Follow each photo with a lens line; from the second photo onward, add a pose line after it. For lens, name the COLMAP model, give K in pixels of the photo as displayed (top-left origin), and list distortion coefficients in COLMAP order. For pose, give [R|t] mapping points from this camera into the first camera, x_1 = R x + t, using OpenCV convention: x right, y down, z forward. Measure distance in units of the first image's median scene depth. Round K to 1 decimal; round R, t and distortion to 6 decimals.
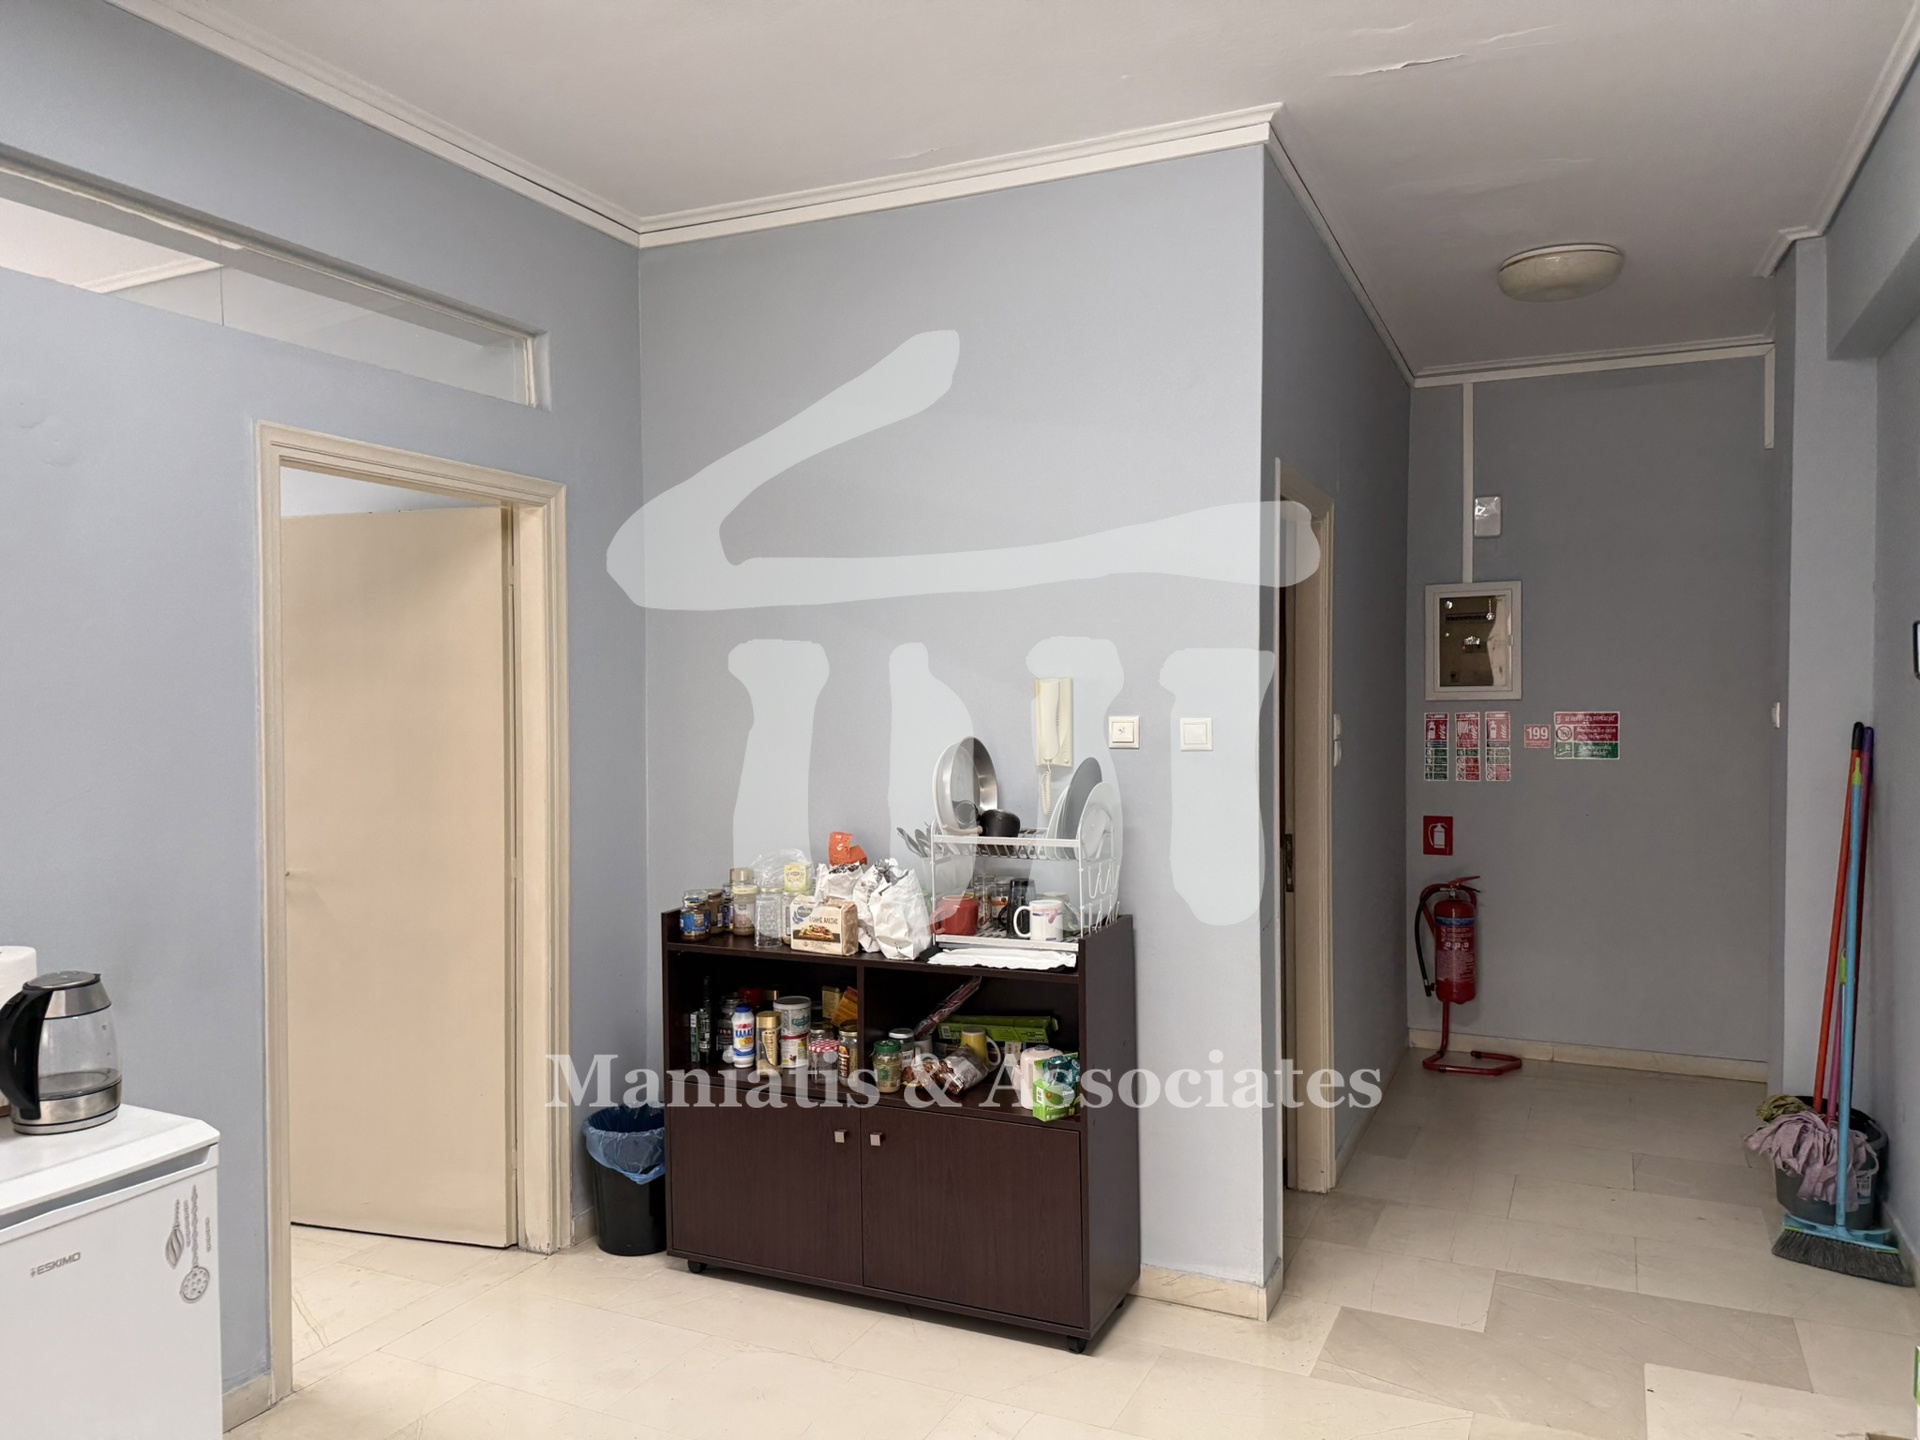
lens RADIAL K [[1349.6, 0, 976.7], [0, 1349.6, 725.5], [0, 0, 1]] dist [0.101195, -0.136270]
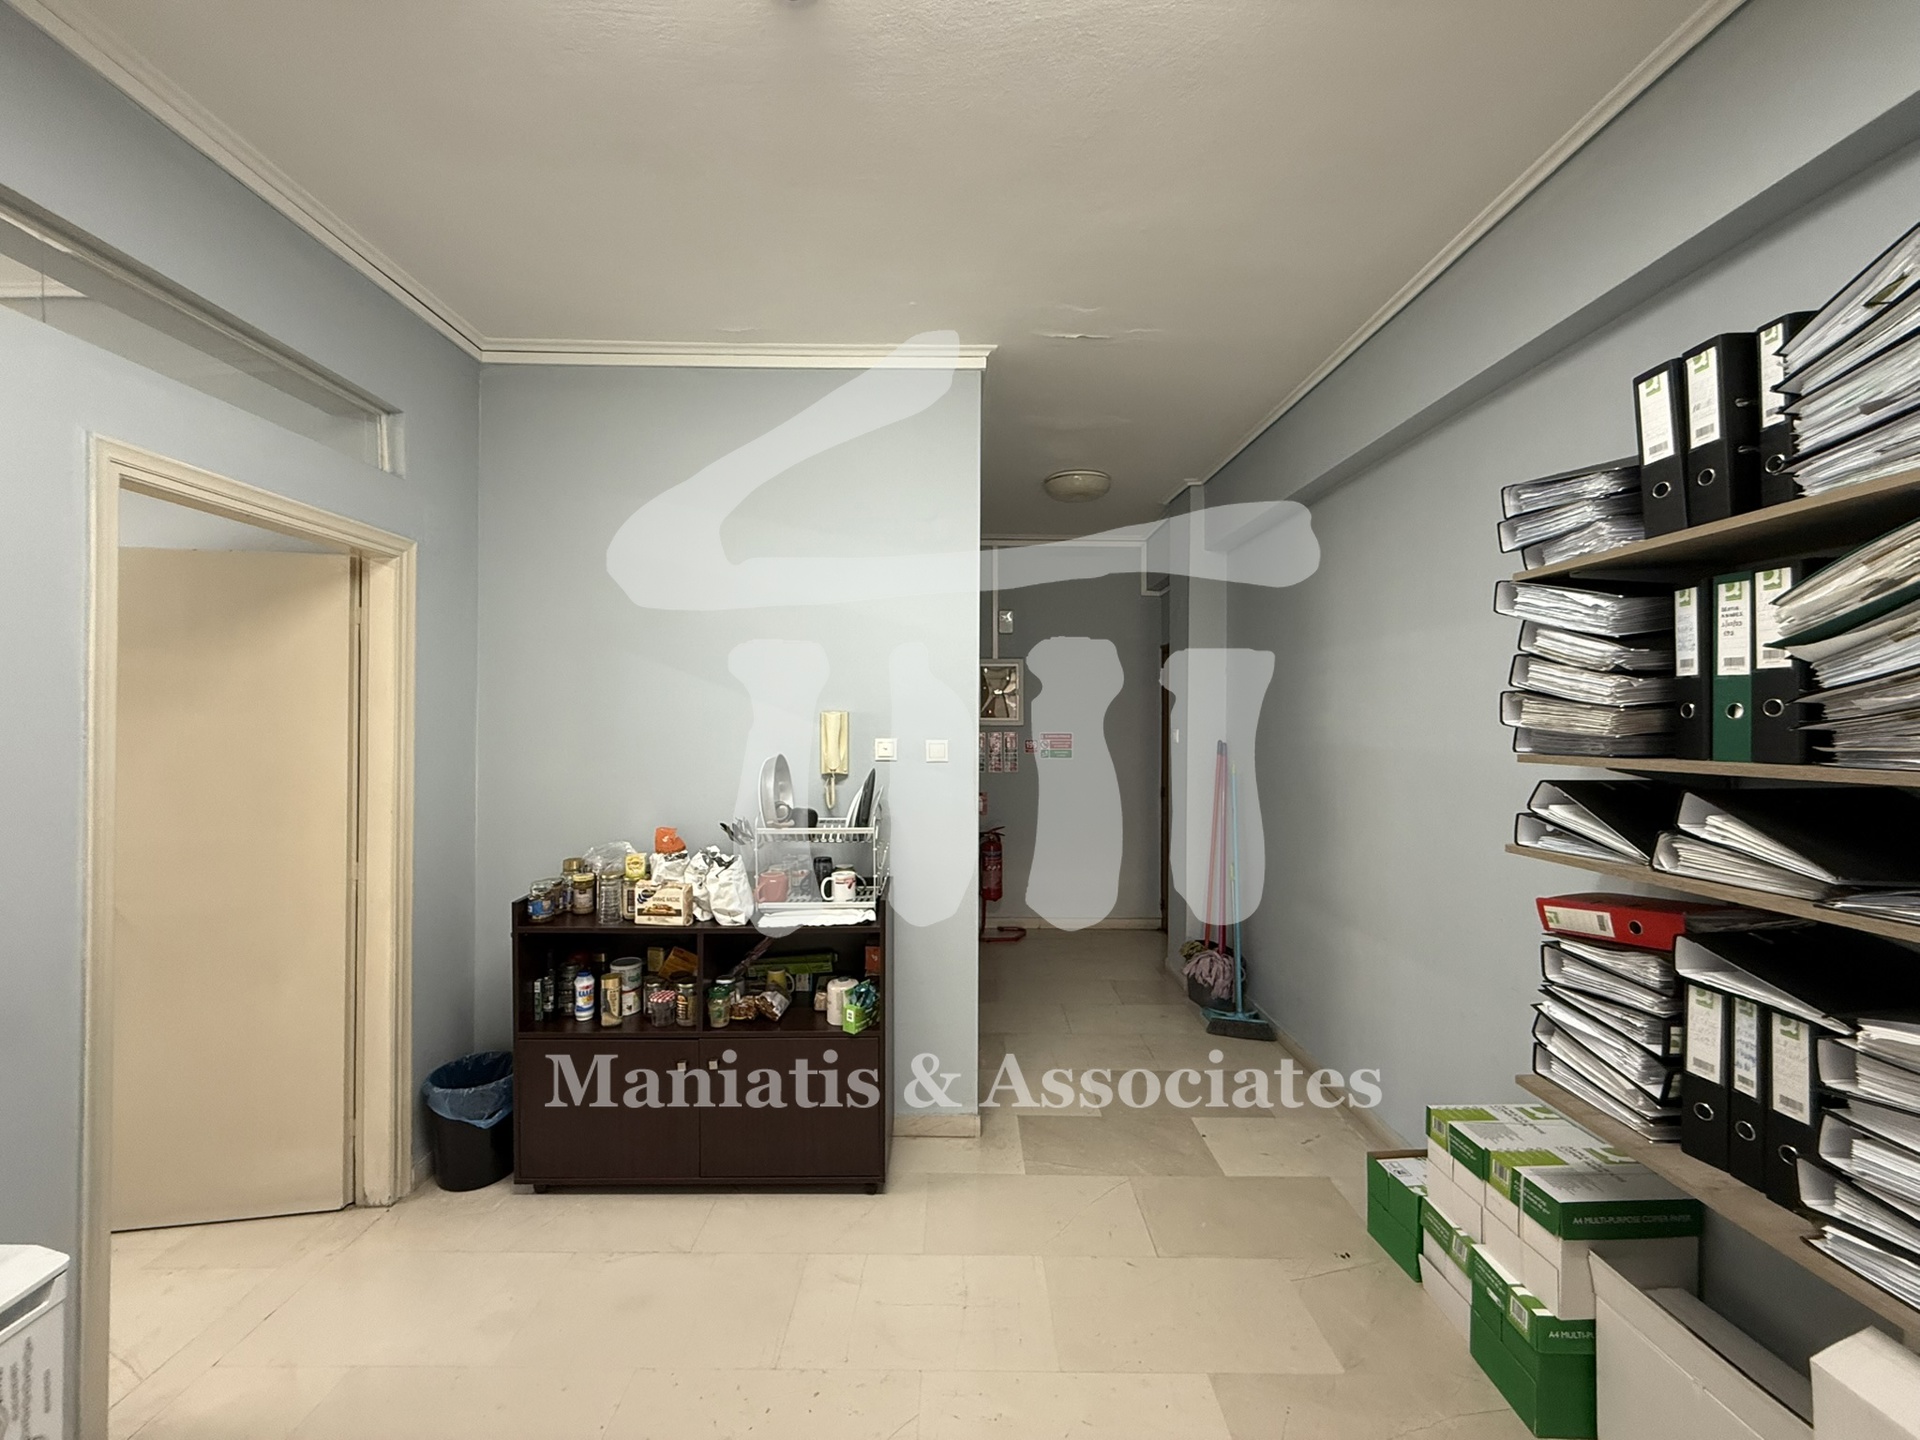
lens RADIAL K [[763.9, 0, 953.9], [0, 763.9, 719.4], [0, 0, 1]] dist [-0.000262, 0.000459]
pose [[0.907135, 0.009845, 0.420724, -0.161302], [-0.001233, 0.999784, -0.020737, -0.010605], [-0.420837, 0.018293, 0.906952, 0.215198]]
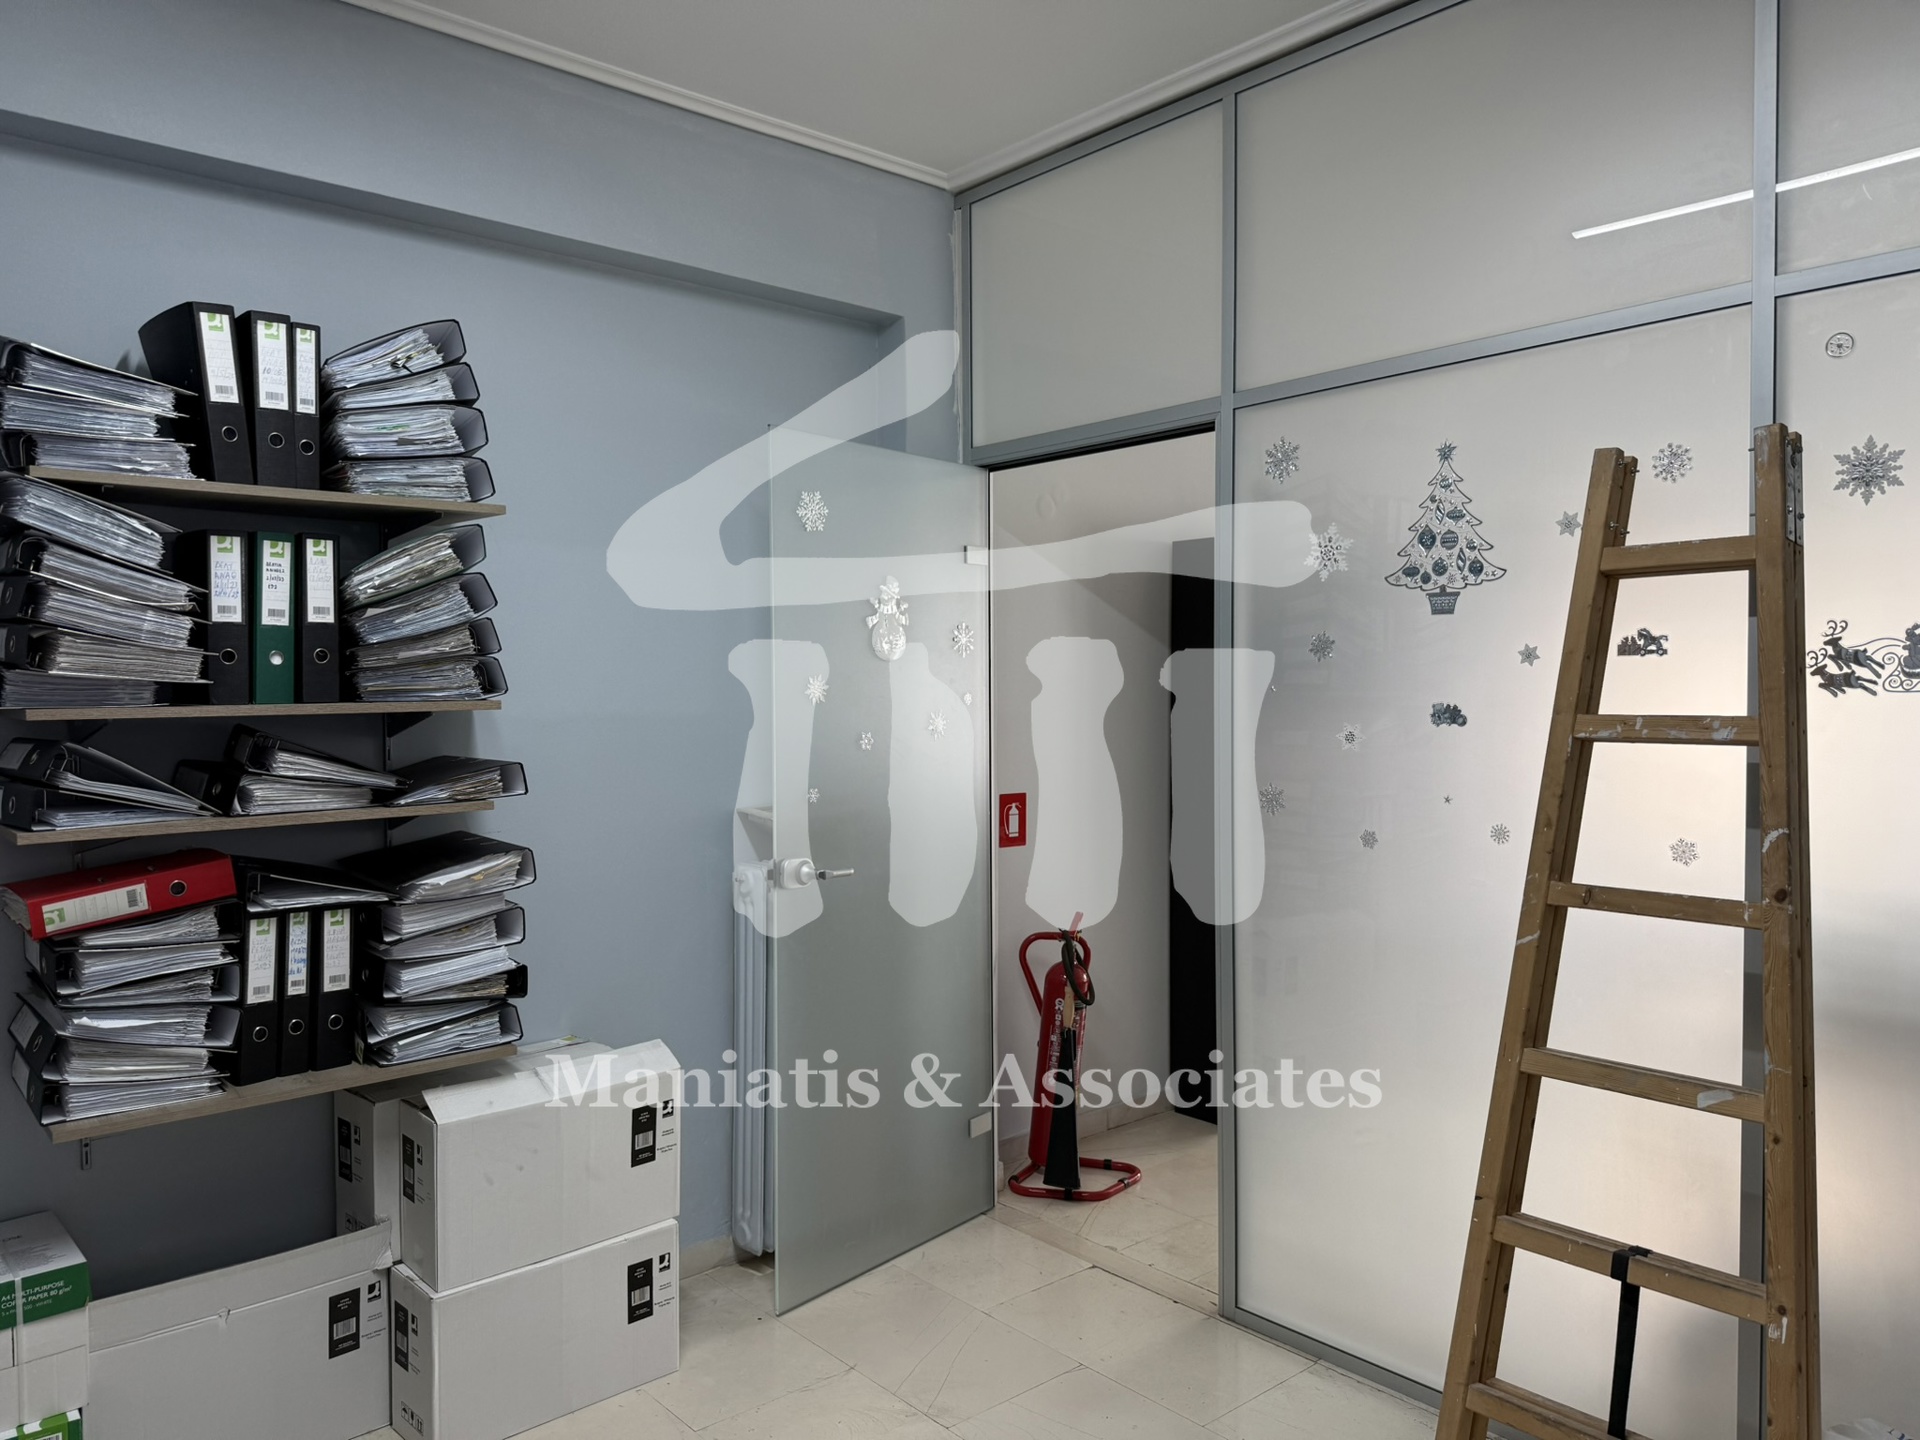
lens RADIAL K [[1344.9, 0, 952.5], [0, 1344.9, 715.9], [0, 0, 1]] dist [-0.037994, -0.027718]
pose [[-0.916552, 0.004451, 0.399890, -0.272833], [0.020335, 0.999163, 0.035487, -0.009644], [-0.399397, 0.040657, -0.915876, 0.868257]]
